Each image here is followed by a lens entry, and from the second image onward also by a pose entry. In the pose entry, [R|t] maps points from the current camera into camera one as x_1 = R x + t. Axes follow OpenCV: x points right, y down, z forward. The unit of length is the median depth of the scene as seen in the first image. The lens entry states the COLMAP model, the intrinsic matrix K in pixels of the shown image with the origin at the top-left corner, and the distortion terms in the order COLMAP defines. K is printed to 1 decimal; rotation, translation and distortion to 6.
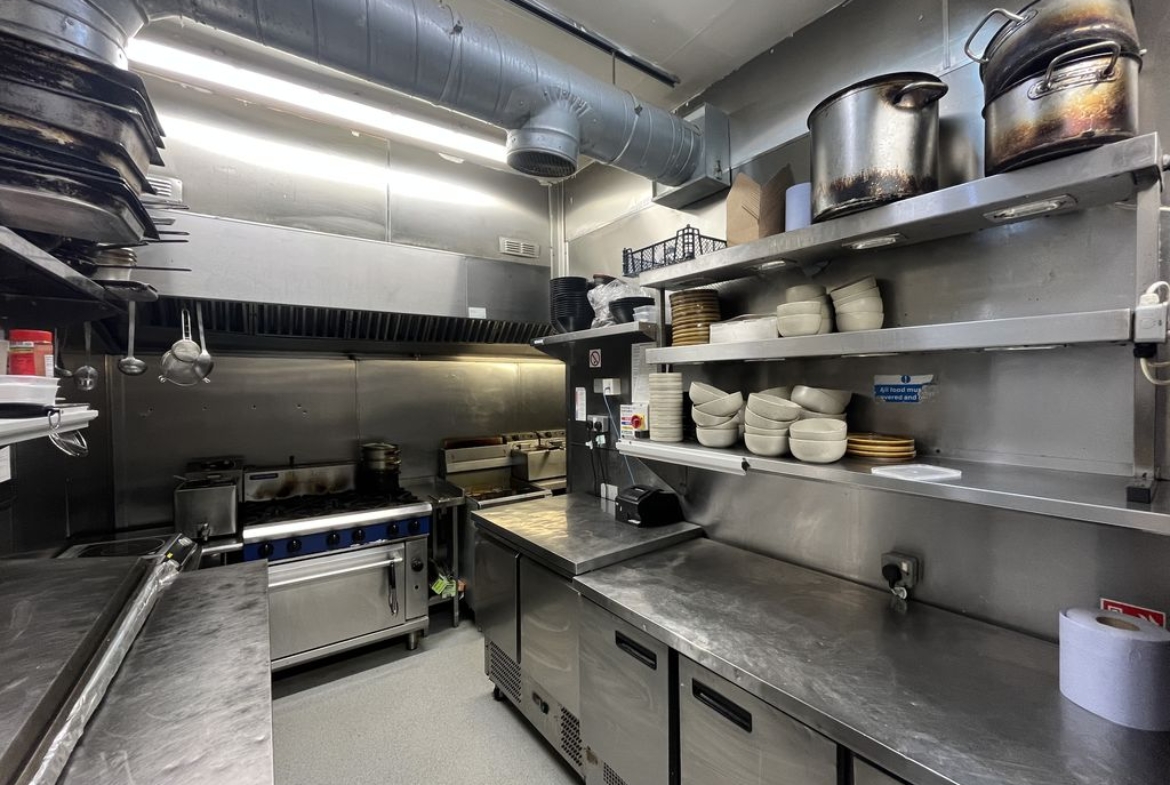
lens RADIAL K [[476.9, 0, 587.0], [0, 476.9, 394.2], [0, 0, 1]] dist [-0.000134, 0.000109]
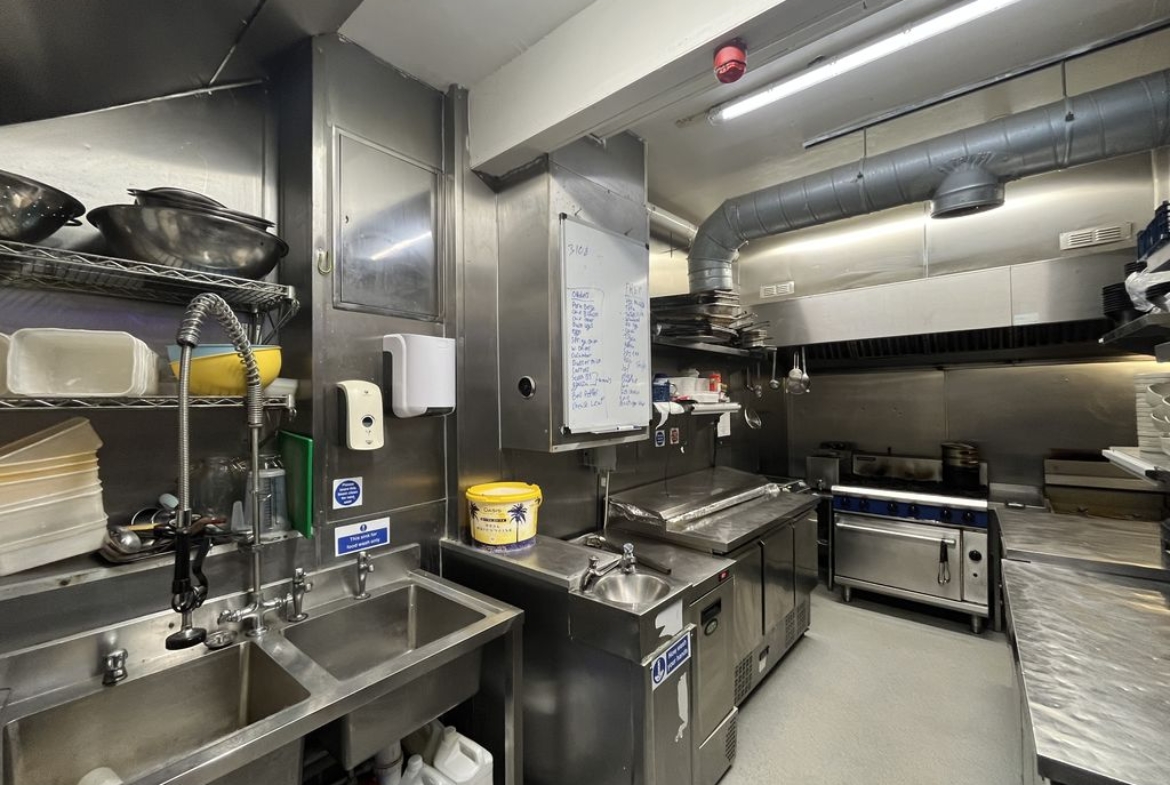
lens RADIAL K [[476.9, 0, 585.9], [0, 476.9, 395.4], [0, 0, 1]] dist [-0.000134, 0.000109]
pose [[0.243263, -0.010146, -0.969907, 0.520332], [-0.005941, 0.999911, -0.011950, 0.009115], [0.969942, 0.008669, 0.243181, -0.150172]]
